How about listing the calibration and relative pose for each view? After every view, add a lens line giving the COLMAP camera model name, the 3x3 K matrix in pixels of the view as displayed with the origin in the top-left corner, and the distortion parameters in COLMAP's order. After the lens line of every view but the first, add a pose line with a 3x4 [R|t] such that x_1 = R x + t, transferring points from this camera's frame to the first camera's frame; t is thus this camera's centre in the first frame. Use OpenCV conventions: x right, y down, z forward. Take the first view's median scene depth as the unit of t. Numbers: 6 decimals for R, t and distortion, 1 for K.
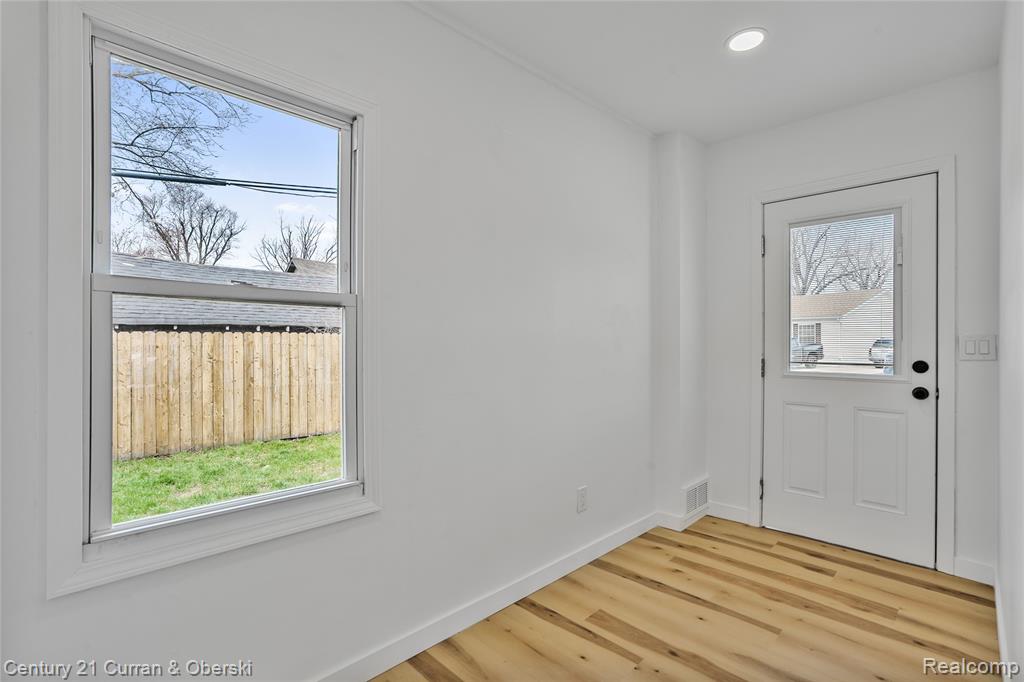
lens RADIAL K [[467.7, 0, 511.3], [0, 467.7, 343.9], [0, 0, 1]] dist [-0.000400, -0.000286]
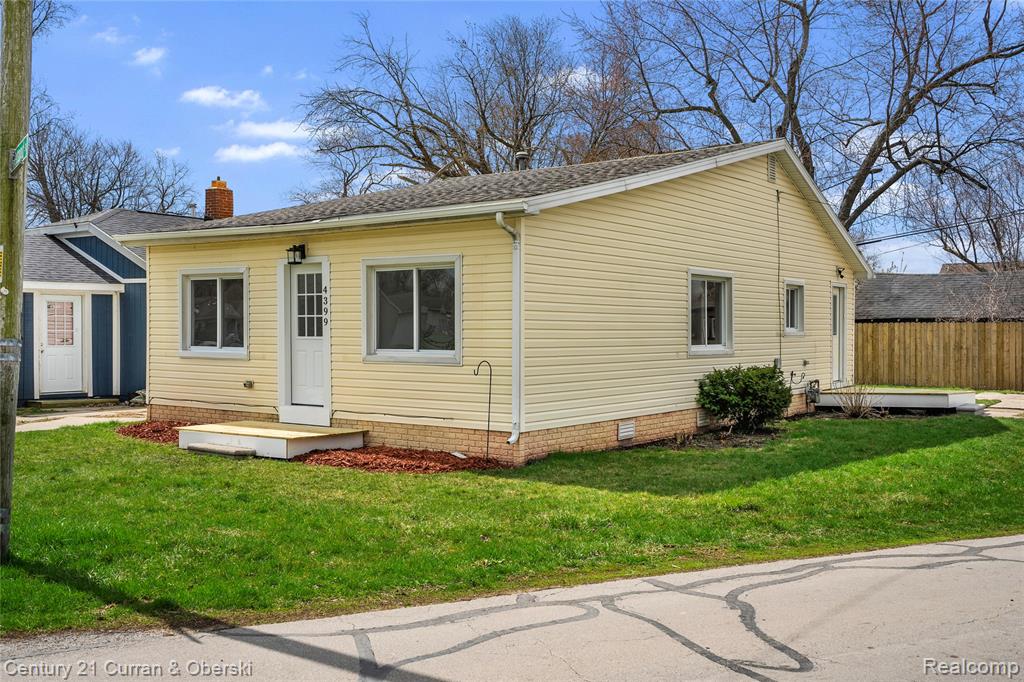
lens RADIAL K [[1018.5, 0, 512.1], [0, 1018.5, 341.5], [0, 0, 1]] dist [0.072674, 0.000000]
pose [[0.630874, 0.004967, -0.775869, 1.464713], [-0.003526, 0.999988, 0.003535, 0.034435], [0.775877, 0.000506, 0.630884, -2.422969]]
